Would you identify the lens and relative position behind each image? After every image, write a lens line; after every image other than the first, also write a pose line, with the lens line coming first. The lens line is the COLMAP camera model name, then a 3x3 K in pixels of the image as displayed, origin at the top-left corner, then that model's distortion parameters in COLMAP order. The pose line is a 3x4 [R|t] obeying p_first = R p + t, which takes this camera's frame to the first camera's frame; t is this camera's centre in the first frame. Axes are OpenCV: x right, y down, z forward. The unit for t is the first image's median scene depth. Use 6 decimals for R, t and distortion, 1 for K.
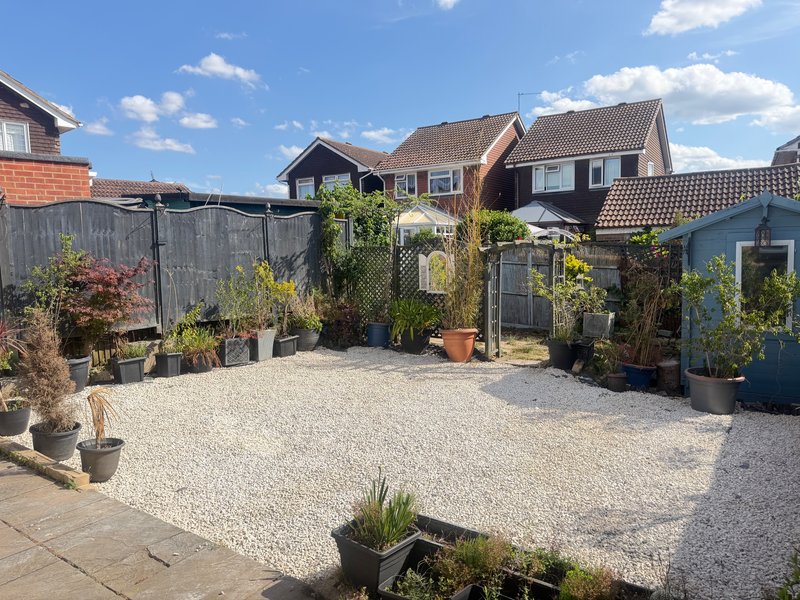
lens RADIAL K [[581.1, 0, 400.0], [0, 581.1, 300.0], [0, 0, 1]] dist [0.002443, 0.001070]
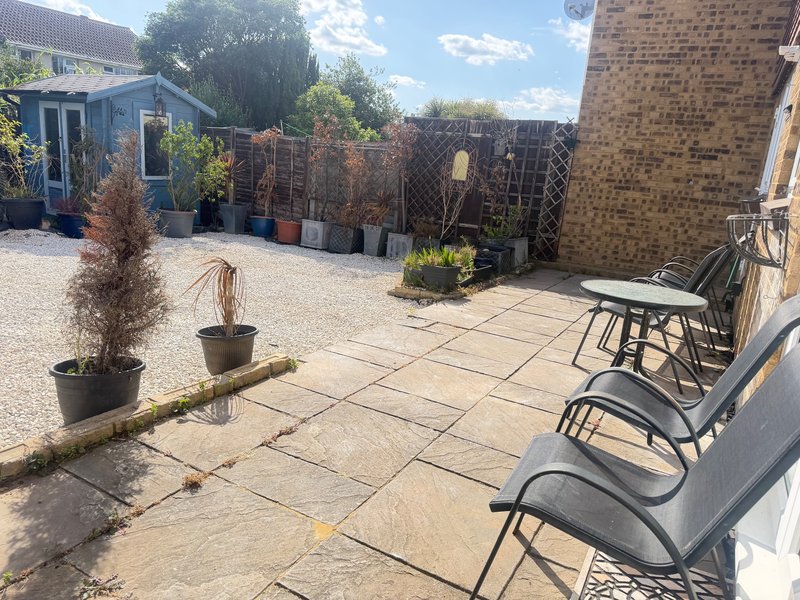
lens RADIAL K [[581.1, 0, 400.0], [0, 581.1, 300.0], [0, 0, 1]] dist [0.002443, 0.001070]
pose [[-0.117805, -0.220380, 0.968274, -1.354904], [0.009318, 0.974775, 0.222993, 0.047267], [-0.992993, 0.035292, -0.112780, 0.934755]]
